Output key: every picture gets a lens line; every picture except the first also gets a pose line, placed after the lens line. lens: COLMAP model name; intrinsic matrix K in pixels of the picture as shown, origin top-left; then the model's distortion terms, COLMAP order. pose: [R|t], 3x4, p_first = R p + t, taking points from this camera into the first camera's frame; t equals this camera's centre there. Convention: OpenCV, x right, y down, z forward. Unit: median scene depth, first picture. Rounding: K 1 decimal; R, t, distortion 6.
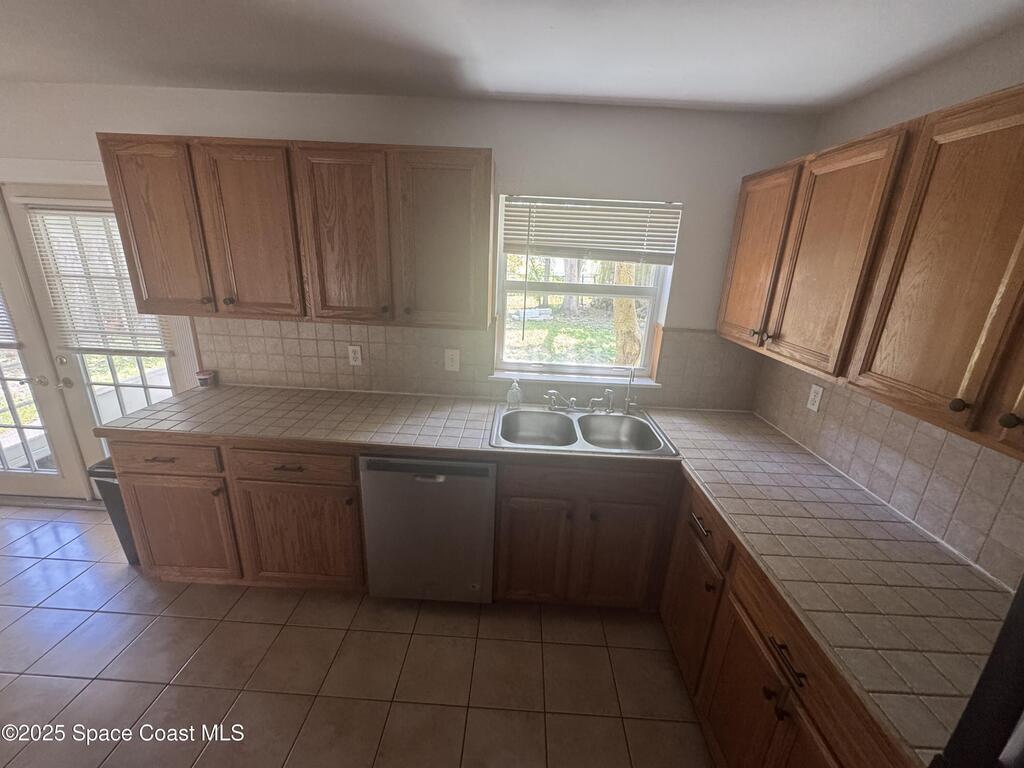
lens RADIAL K [[409.8, 0, 508.8], [0, 409.8, 385.9], [0, 0, 1]] dist [-0.003431, 0.000565]
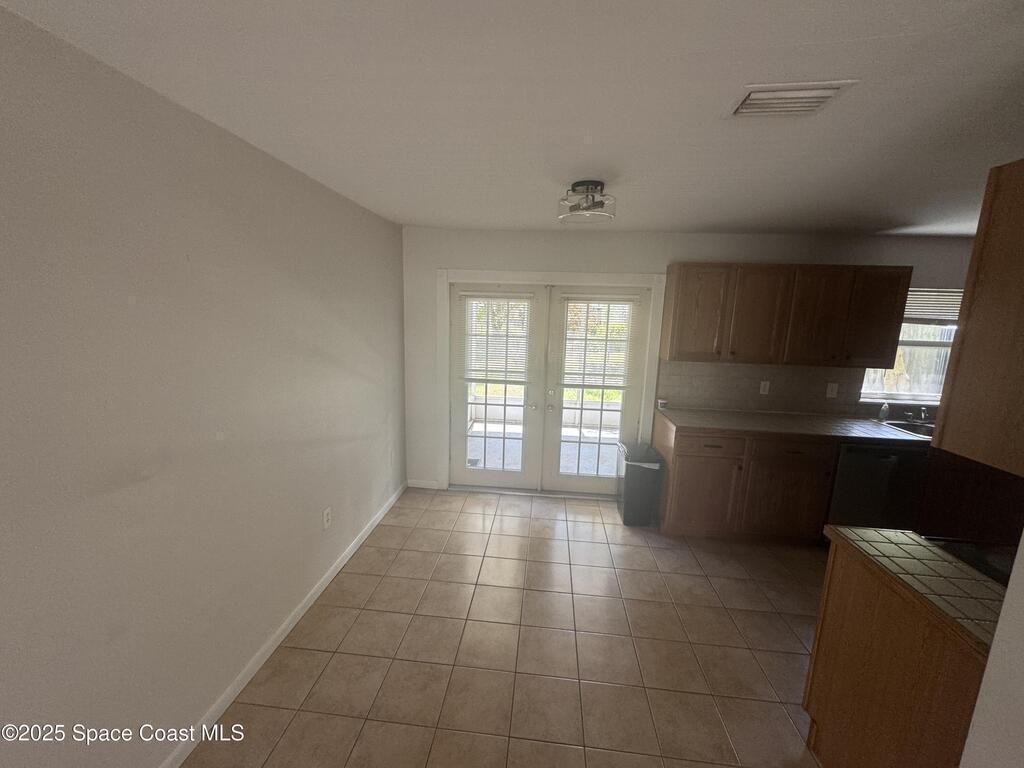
lens RADIAL K [[409.8, 0, 514.8], [0, 409.8, 378.5], [0, 0, 1]] dist [-0.003431, 0.000565]
pose [[0.998113, -0.005257, -0.061180, -1.249832], [-0.003723, 0.989316, -0.145742, 0.122075], [0.061293, 0.145695, 0.987429, -0.593188]]
